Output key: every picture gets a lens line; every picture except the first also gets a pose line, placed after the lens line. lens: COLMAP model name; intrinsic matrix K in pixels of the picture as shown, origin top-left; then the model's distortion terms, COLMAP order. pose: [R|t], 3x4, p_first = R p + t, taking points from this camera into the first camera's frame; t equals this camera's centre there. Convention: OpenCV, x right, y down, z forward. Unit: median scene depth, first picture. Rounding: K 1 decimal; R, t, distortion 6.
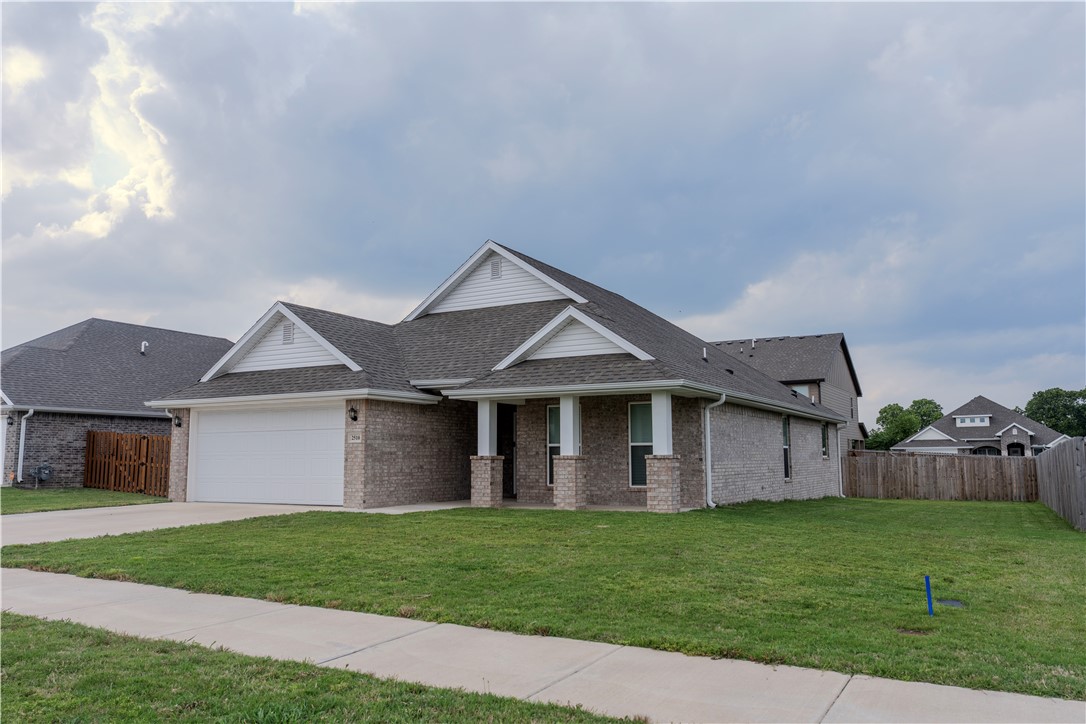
lens RADIAL K [[840.6, 0, 548.9], [0, 840.6, 365.0], [0, 0, 1]] dist [0.002210, 0.005591]
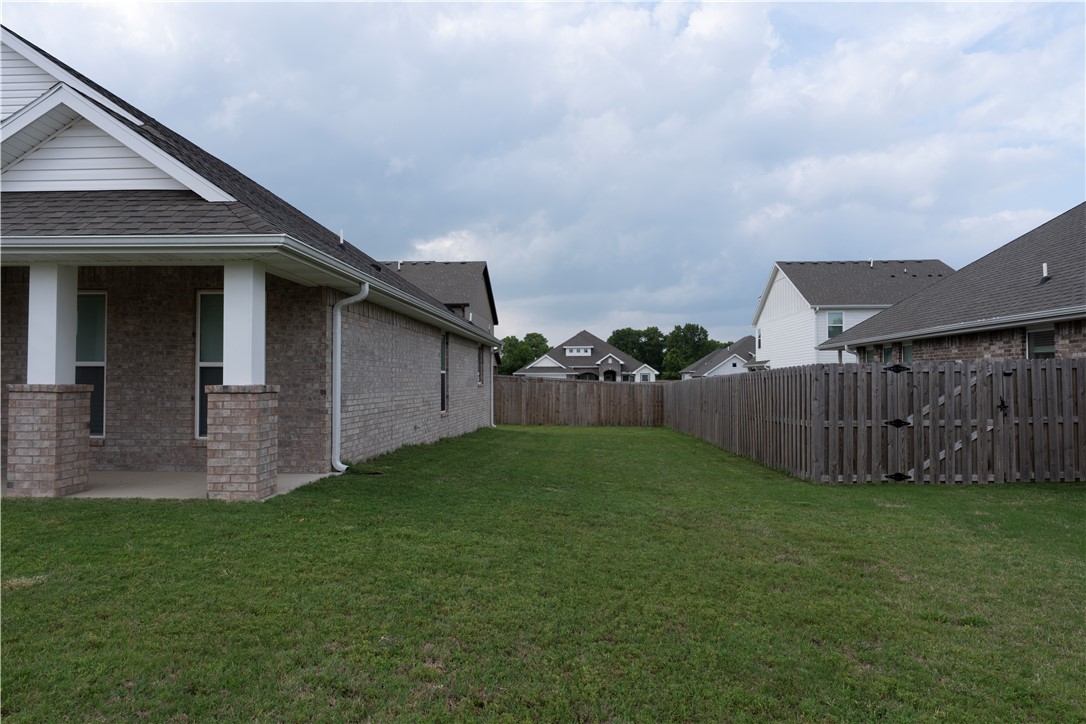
lens RADIAL K [[743.5, 0, 546.8], [0, 743.5, 366.2], [0, 0, 1]] dist [-0.029984, -0.000980]
pose [[0.903136, 0.015881, 0.429062, 0.070688], [-0.054946, 0.995374, 0.078815, 0.032051], [-0.425825, -0.094756, 0.899830, 0.333624]]
